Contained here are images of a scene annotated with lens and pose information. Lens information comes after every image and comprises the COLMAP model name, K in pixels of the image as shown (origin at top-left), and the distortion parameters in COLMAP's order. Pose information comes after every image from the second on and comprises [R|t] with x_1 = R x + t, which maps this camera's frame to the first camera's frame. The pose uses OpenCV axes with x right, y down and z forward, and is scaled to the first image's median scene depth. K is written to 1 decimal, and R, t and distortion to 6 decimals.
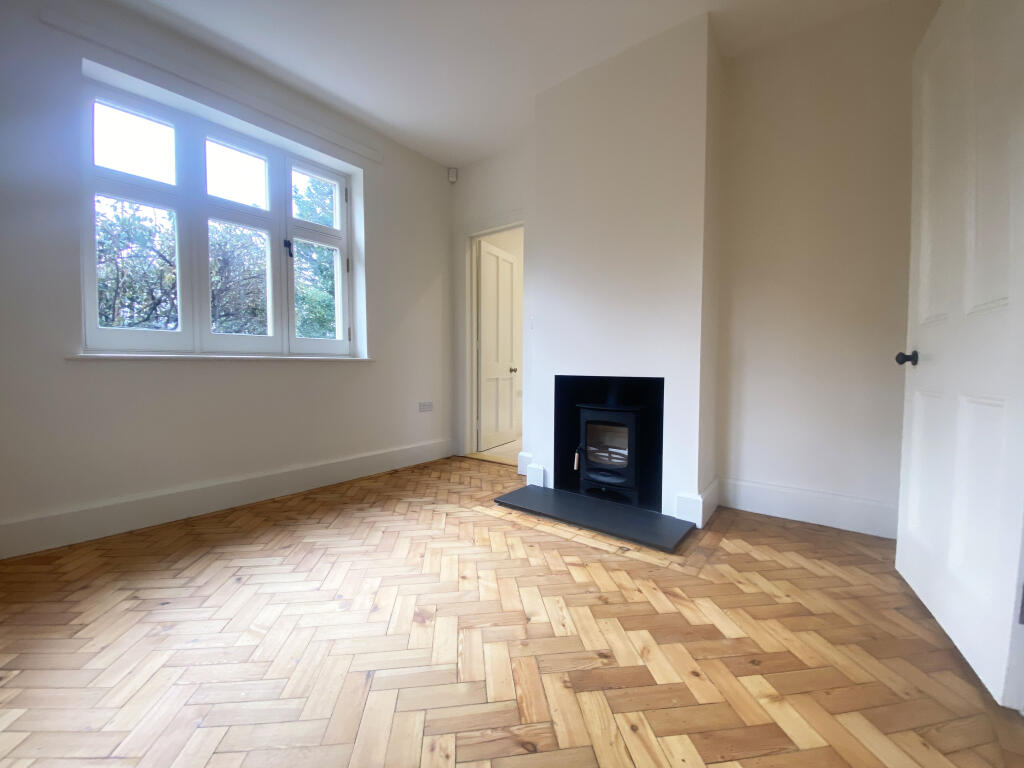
lens RADIAL K [[424.9, 0, 512.0], [0, 424.9, 384.0], [0, 0, 1]] dist [0.021985, -0.022318]
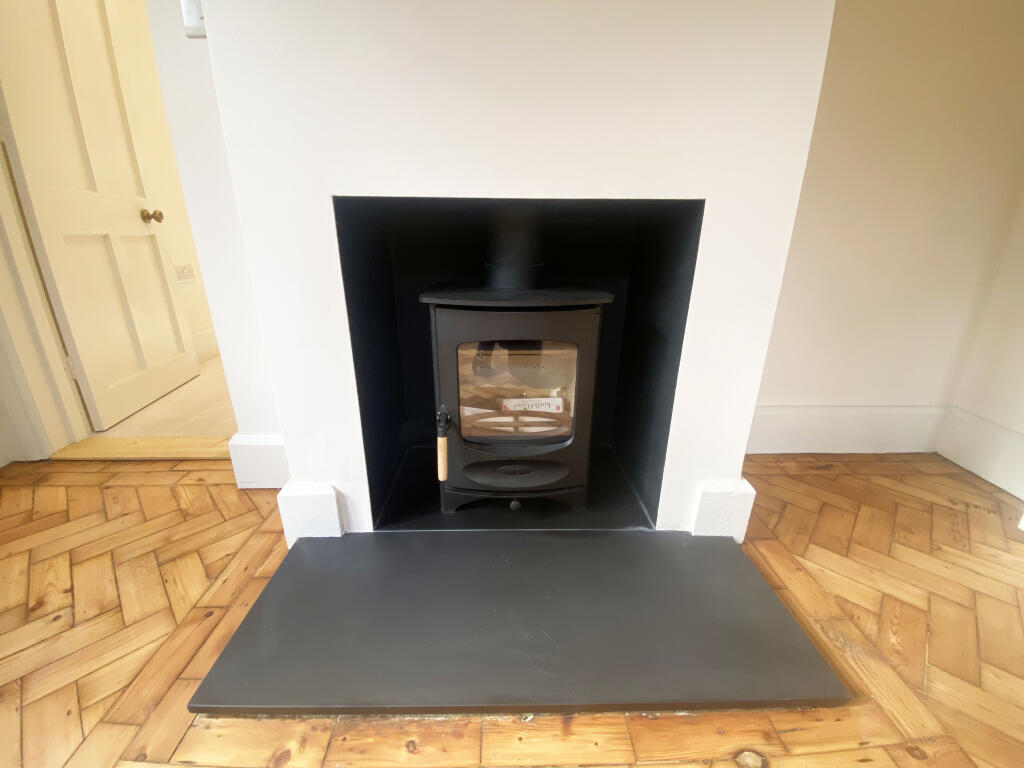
lens RADIAL K [[424.9, 0, 512.0], [0, 424.9, 384.0], [0, 0, 1]] dist [0.021985, -0.022318]
pose [[0.782335, -0.207419, 0.587307, 0.000165], [0.029578, 0.954231, 0.297605, 0.016481], [-0.622155, -0.215455, 0.752663, 0.673437]]
